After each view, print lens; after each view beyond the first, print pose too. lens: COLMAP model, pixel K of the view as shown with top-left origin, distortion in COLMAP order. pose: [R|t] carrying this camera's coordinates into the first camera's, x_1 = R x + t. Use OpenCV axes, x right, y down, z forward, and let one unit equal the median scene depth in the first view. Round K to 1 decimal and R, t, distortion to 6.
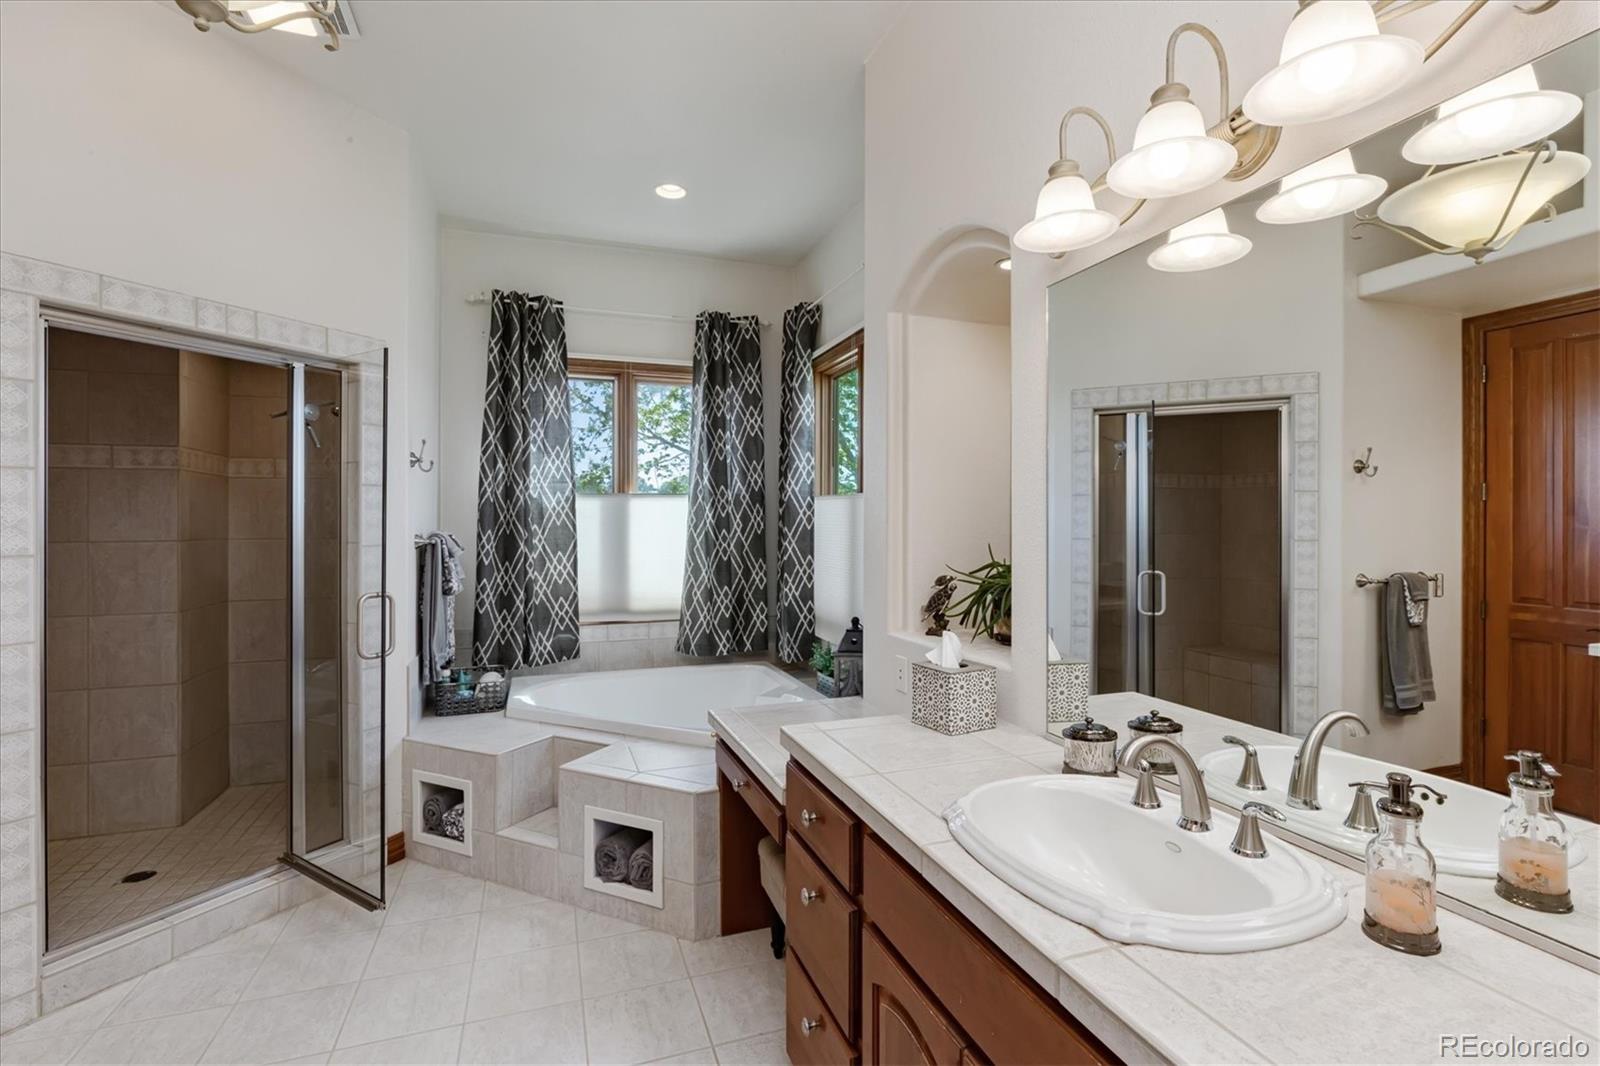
lens RADIAL K [[740.0, 0, 812.6], [0, 740.0, 526.5], [0, 0, 1]] dist [0.004657, -0.002184]
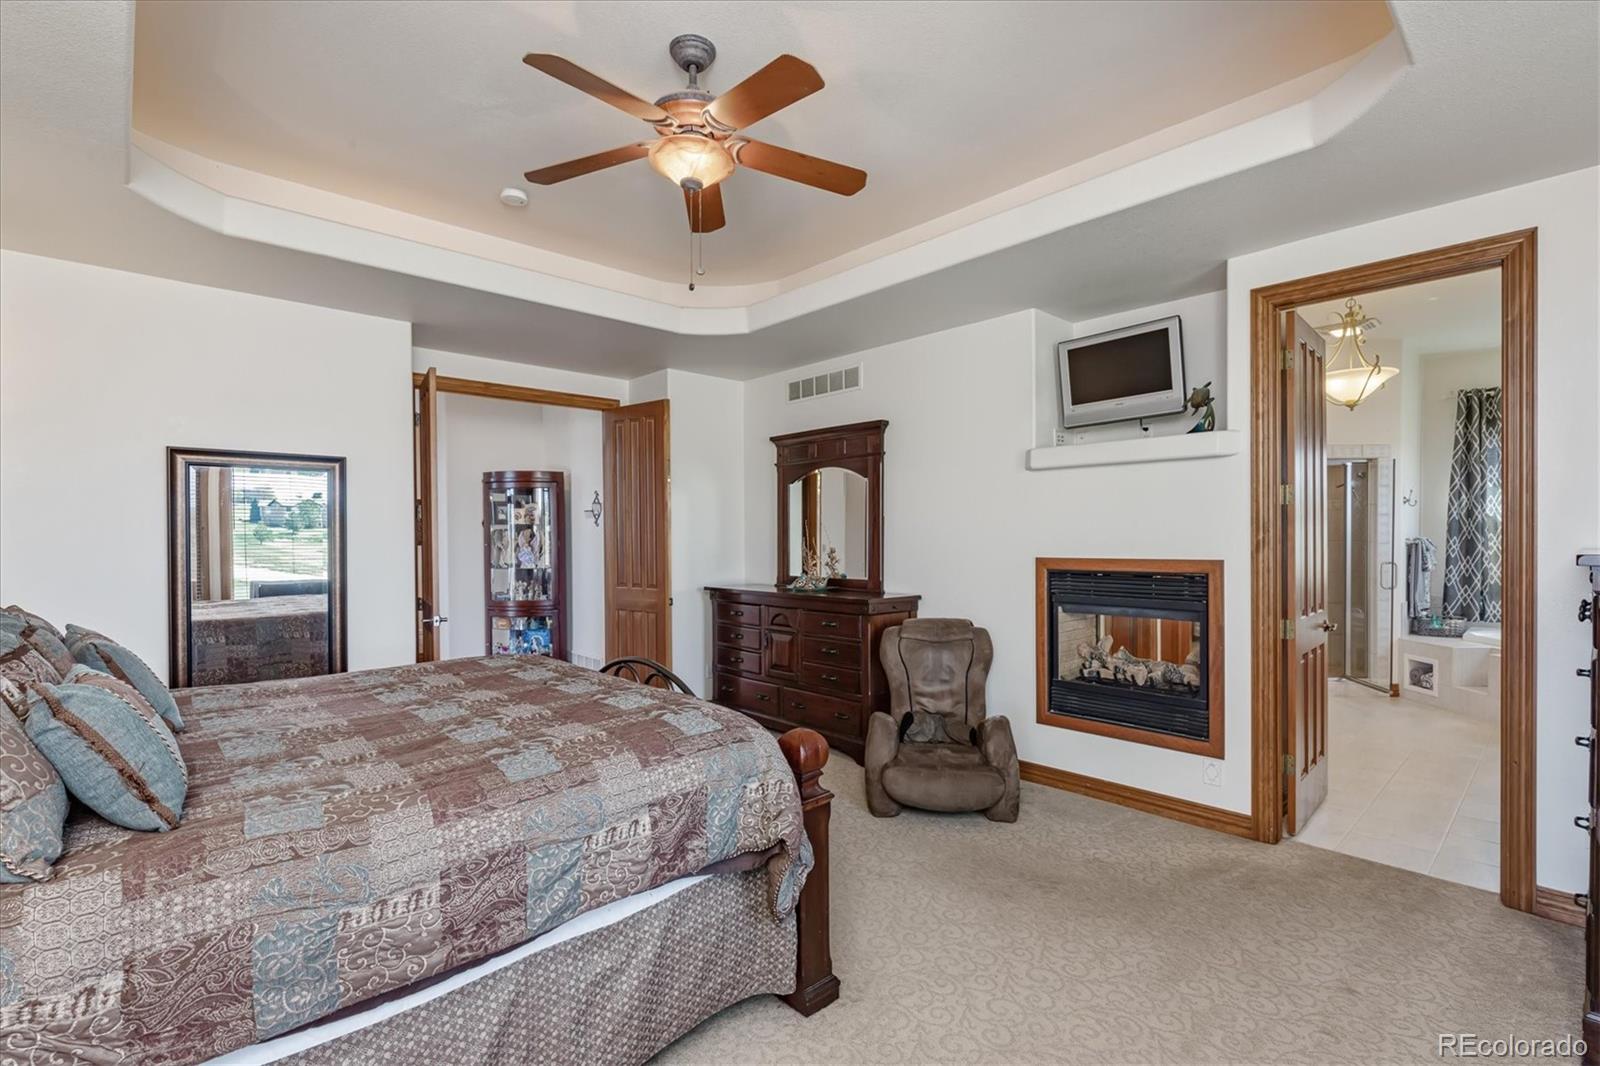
lens RADIAL K [[740.0, 0, 816.4], [0, 740.0, 533.0], [0, 0, 1]] dist [0.004657, -0.002184]
pose [[0.404612, 0.004381, -0.914478, 0.510288], [-0.002680, 0.999990, 0.003605, -0.005197], [0.914484, 0.000993, 0.404620, -0.993420]]
